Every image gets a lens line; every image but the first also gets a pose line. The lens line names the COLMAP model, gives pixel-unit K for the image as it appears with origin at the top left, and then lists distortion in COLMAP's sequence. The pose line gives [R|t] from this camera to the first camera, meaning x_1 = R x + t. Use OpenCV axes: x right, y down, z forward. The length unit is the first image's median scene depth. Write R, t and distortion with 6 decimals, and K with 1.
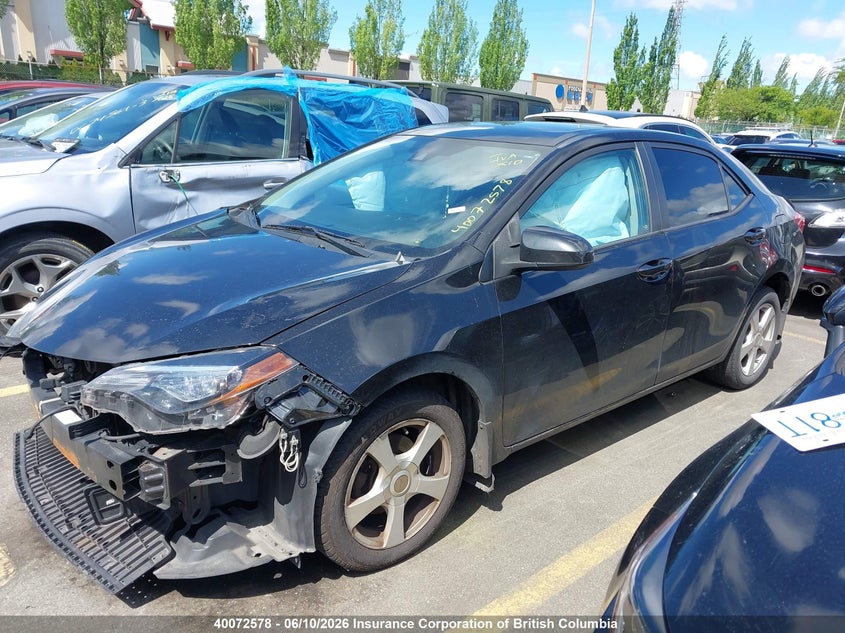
lens RADIAL K [[666.5, 0, 422.5], [0, 666.5, 316.5], [0, 0, 1]] dist [0.027189, -0.075239]
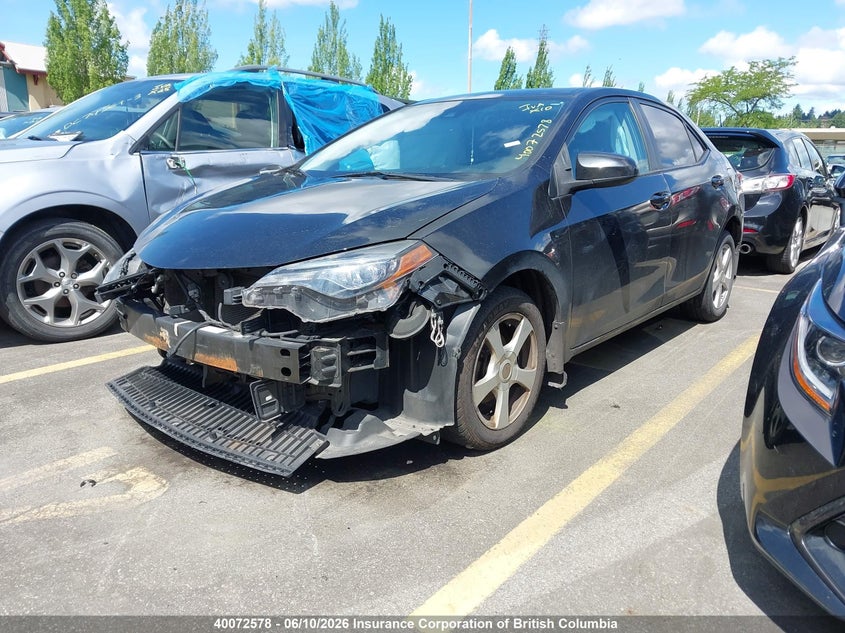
lens RADIAL K [[657.7, 0, 422.5], [0, 657.7, 316.5], [0, 0, 1]] dist [0.029332, -0.044684]
pose [[0.986967, -0.080377, 0.139410, -0.318815], [0.085774, 0.995764, -0.033133, 0.179105], [-0.136156, 0.044659, 0.989680, -0.097847]]
